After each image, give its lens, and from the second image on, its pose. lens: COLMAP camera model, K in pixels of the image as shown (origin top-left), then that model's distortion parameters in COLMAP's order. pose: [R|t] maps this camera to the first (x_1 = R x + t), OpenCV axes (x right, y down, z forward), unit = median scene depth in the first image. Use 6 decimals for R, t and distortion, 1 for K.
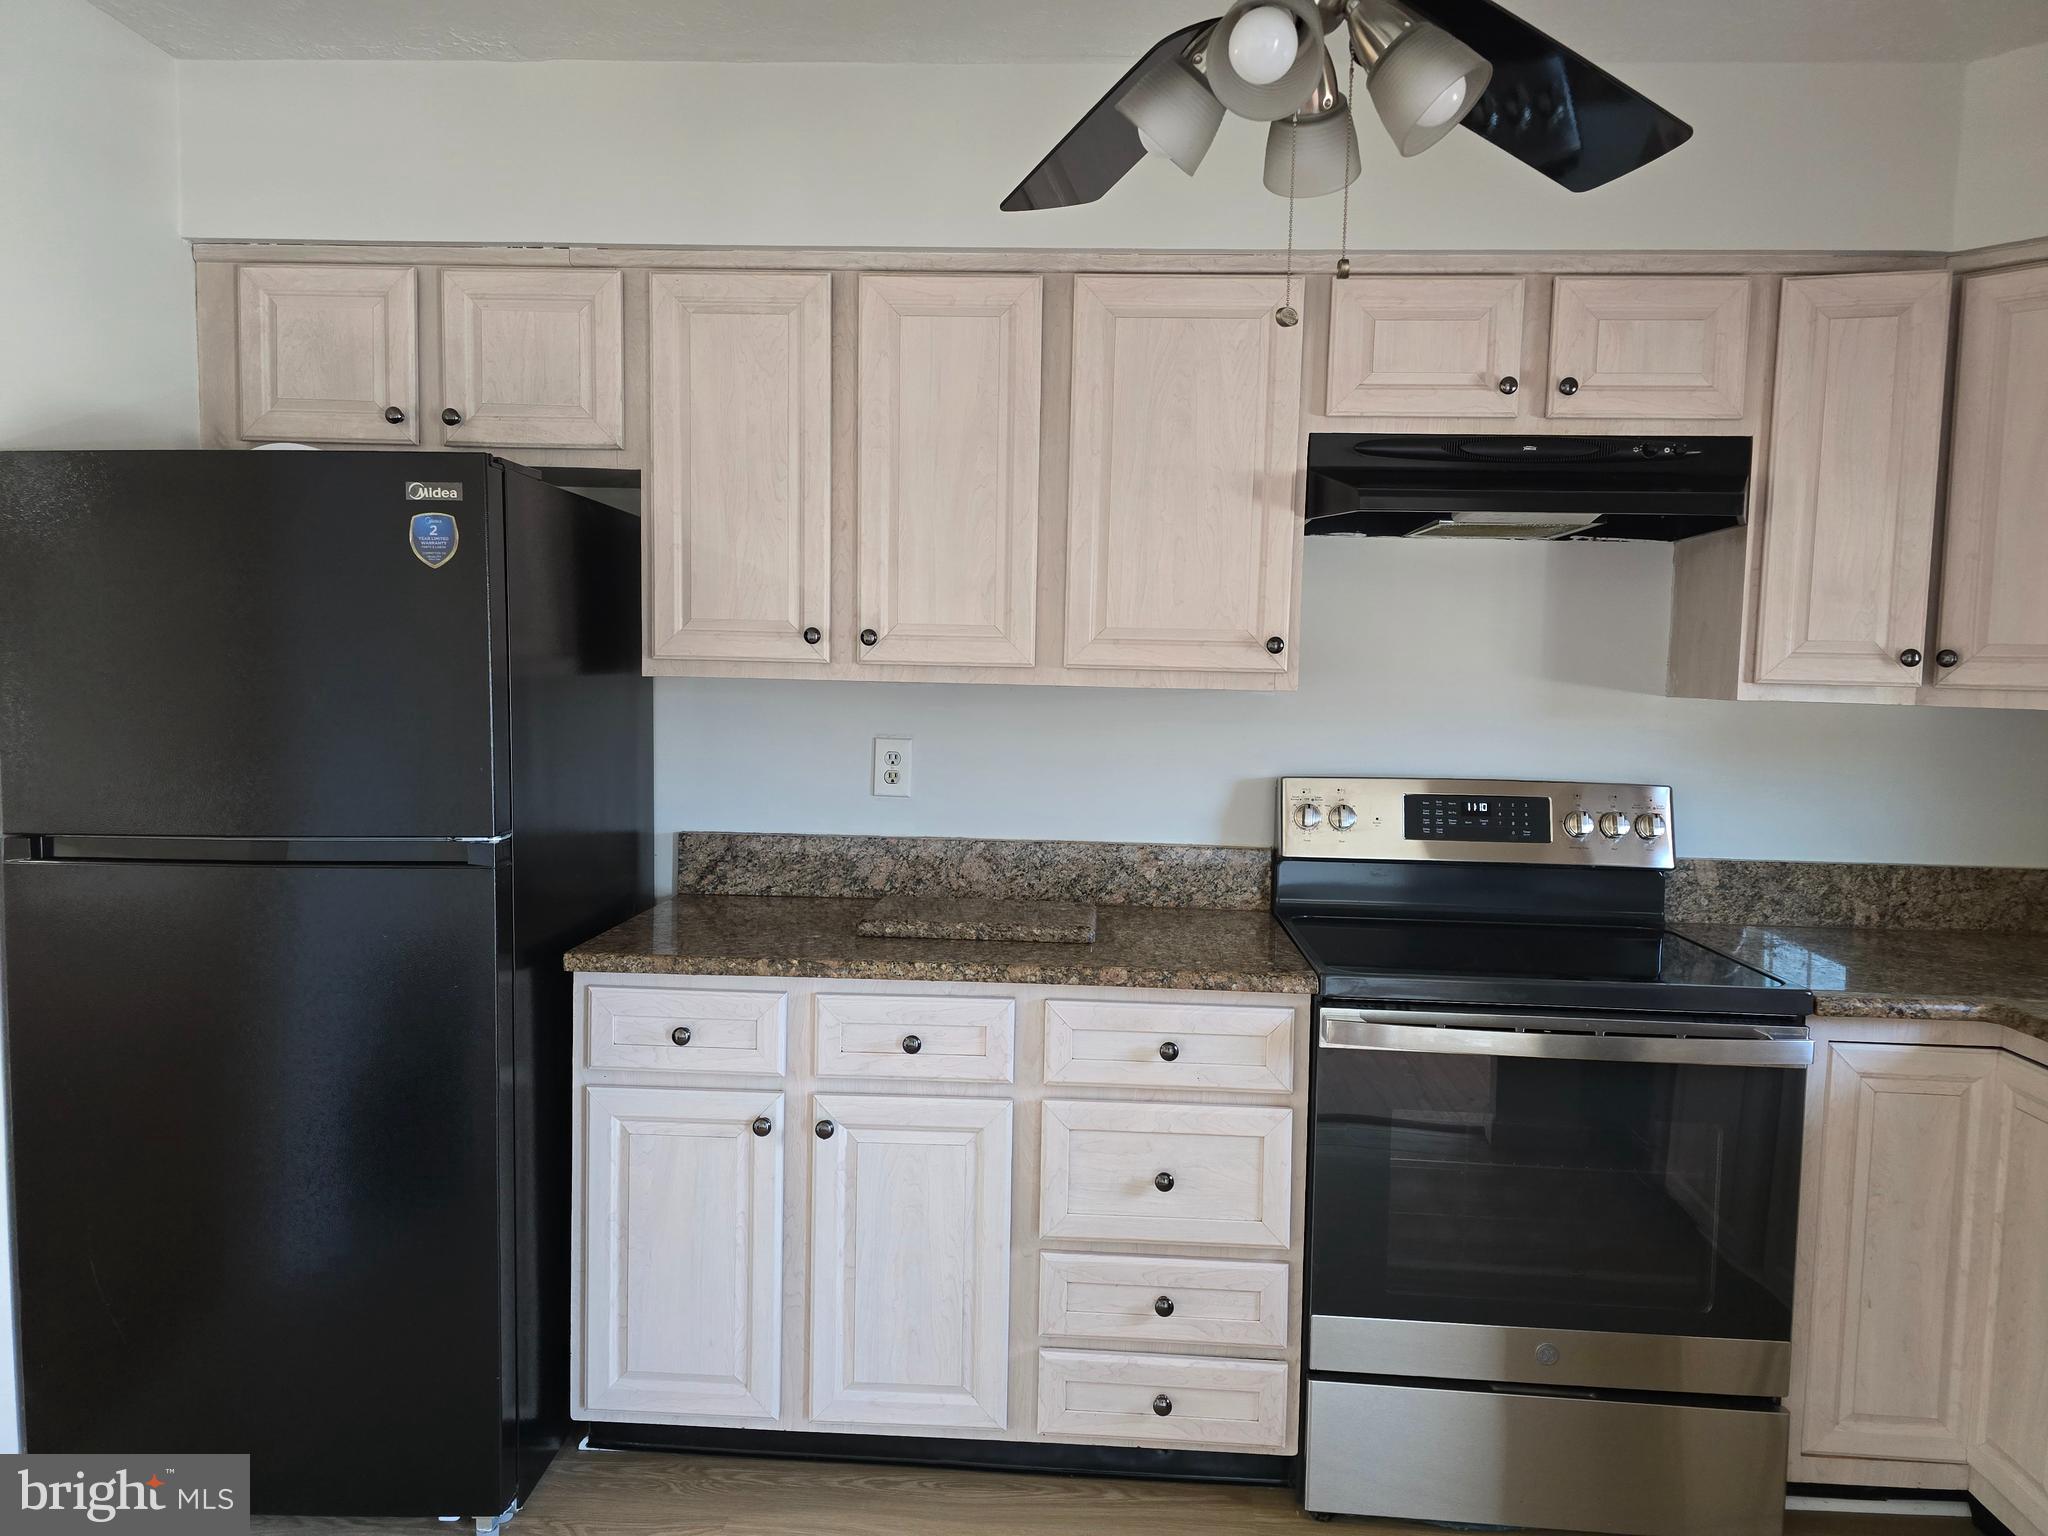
lens RADIAL K [[1386.4, 0, 1028.0], [0, 1386.4, 773.8], [0, 0, 1]] dist [0.078401, -0.076435]
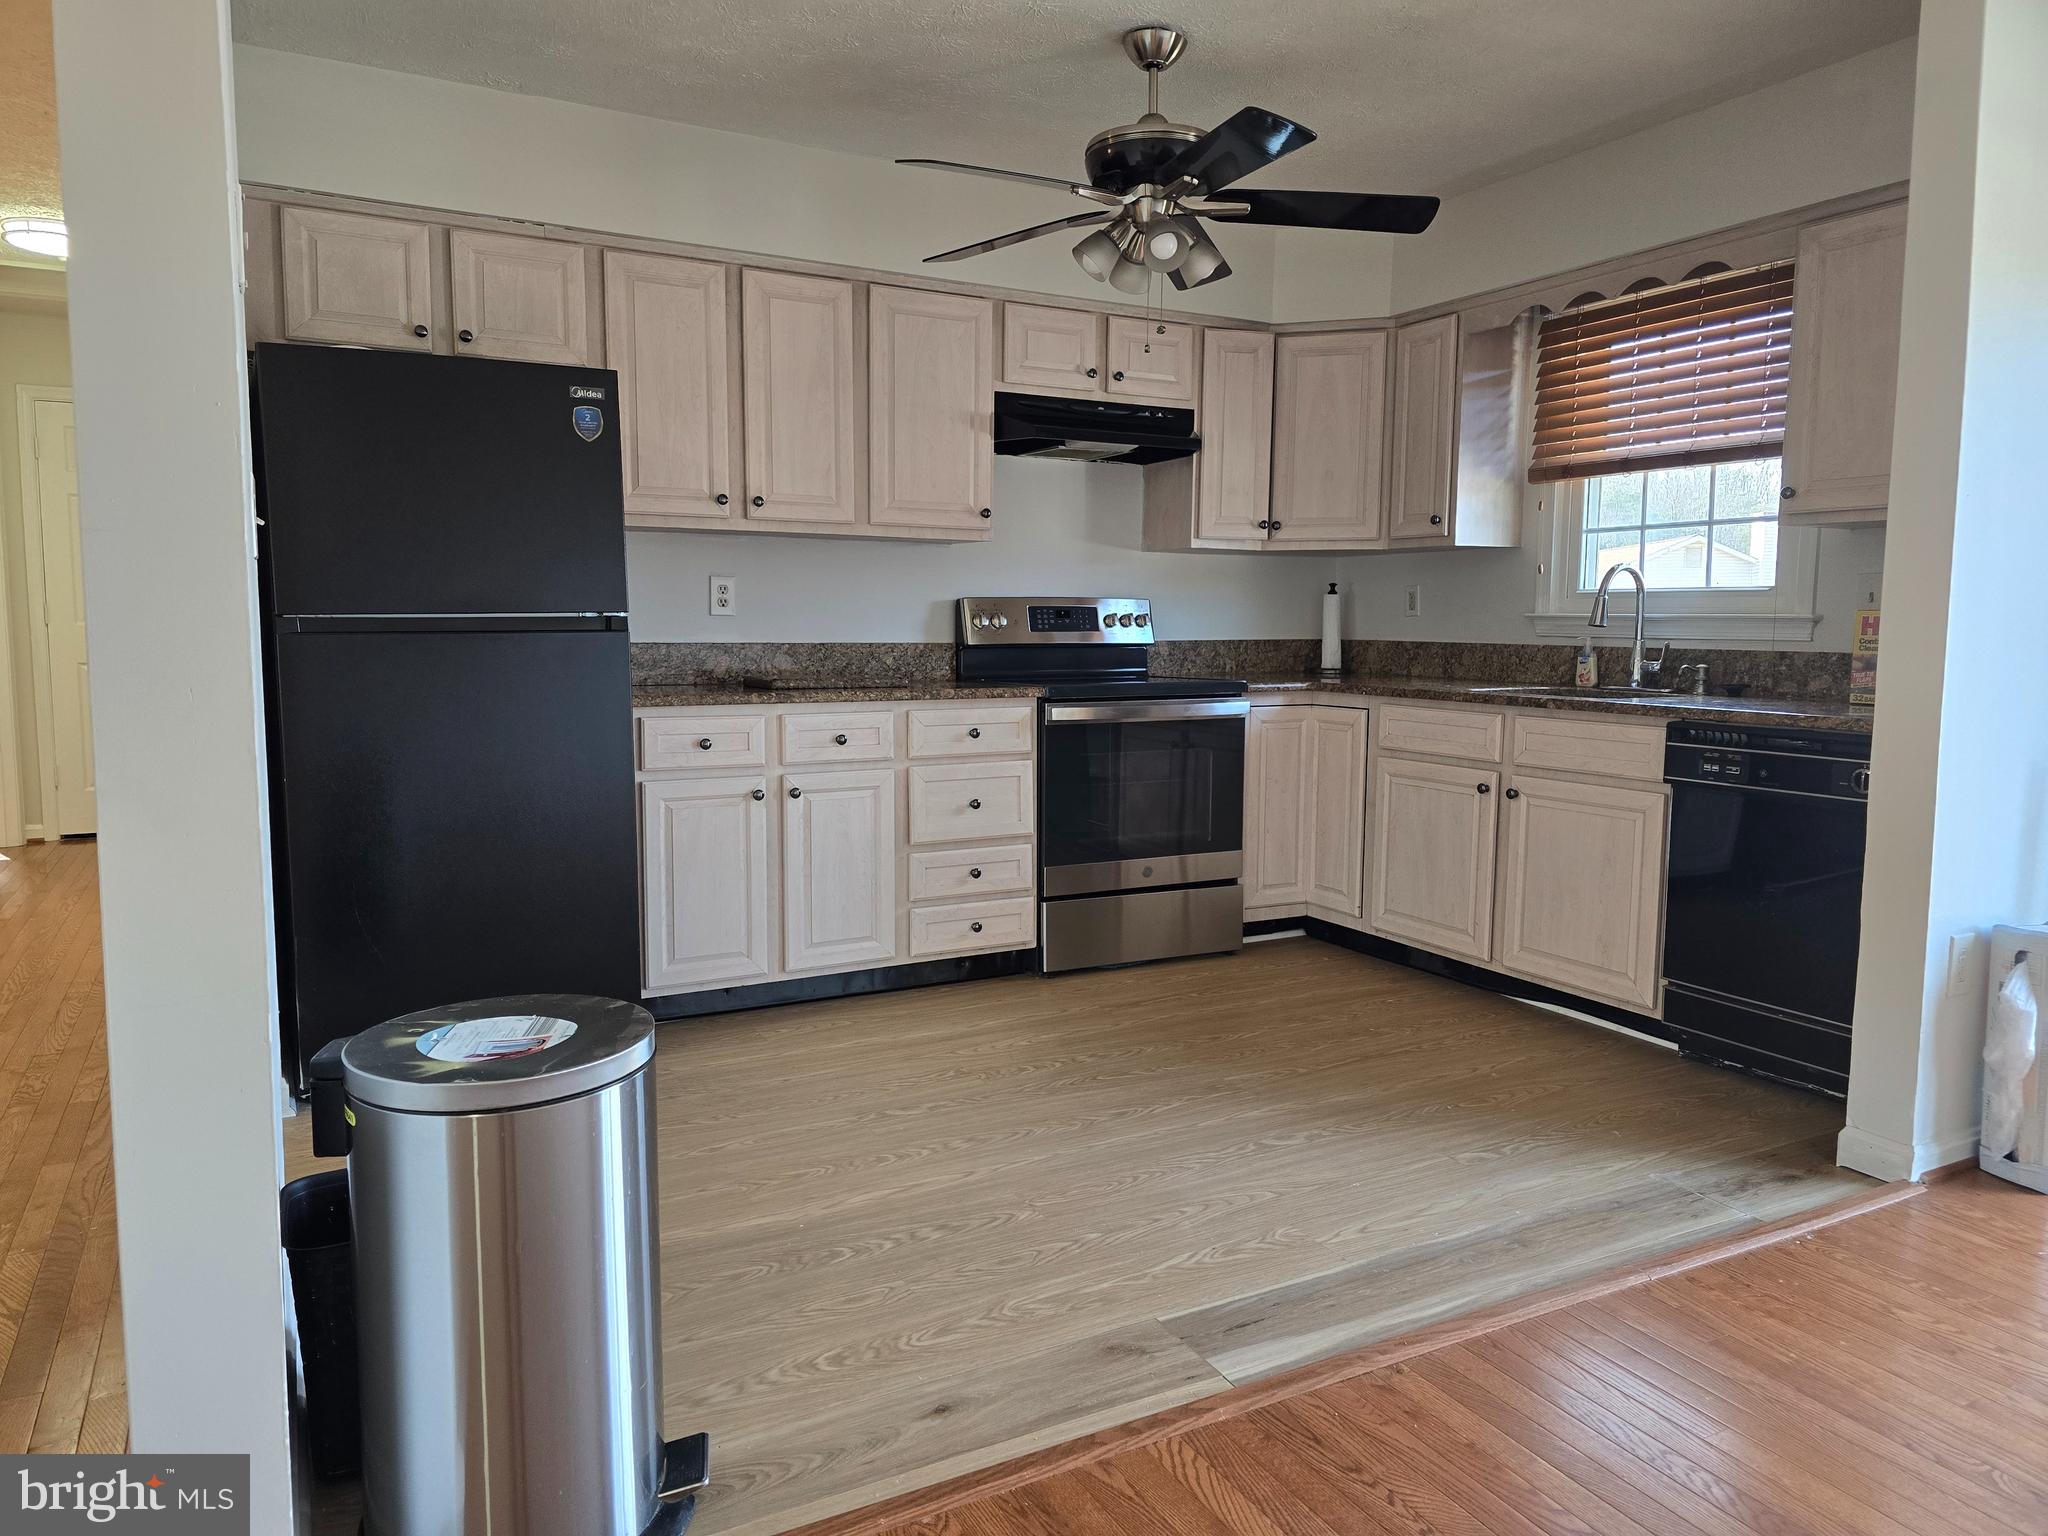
lens RADIAL K [[1367.7, 0, 1024.0], [0, 1367.7, 768.0], [0, 0, 1]] dist [0.114014, -0.135400]
pose [[0.853824, -0.073855, 0.515297, -0.708776], [0.054256, 0.997119, 0.053013, 0.141459], [-0.517727, -0.017305, 0.855371, -0.520472]]
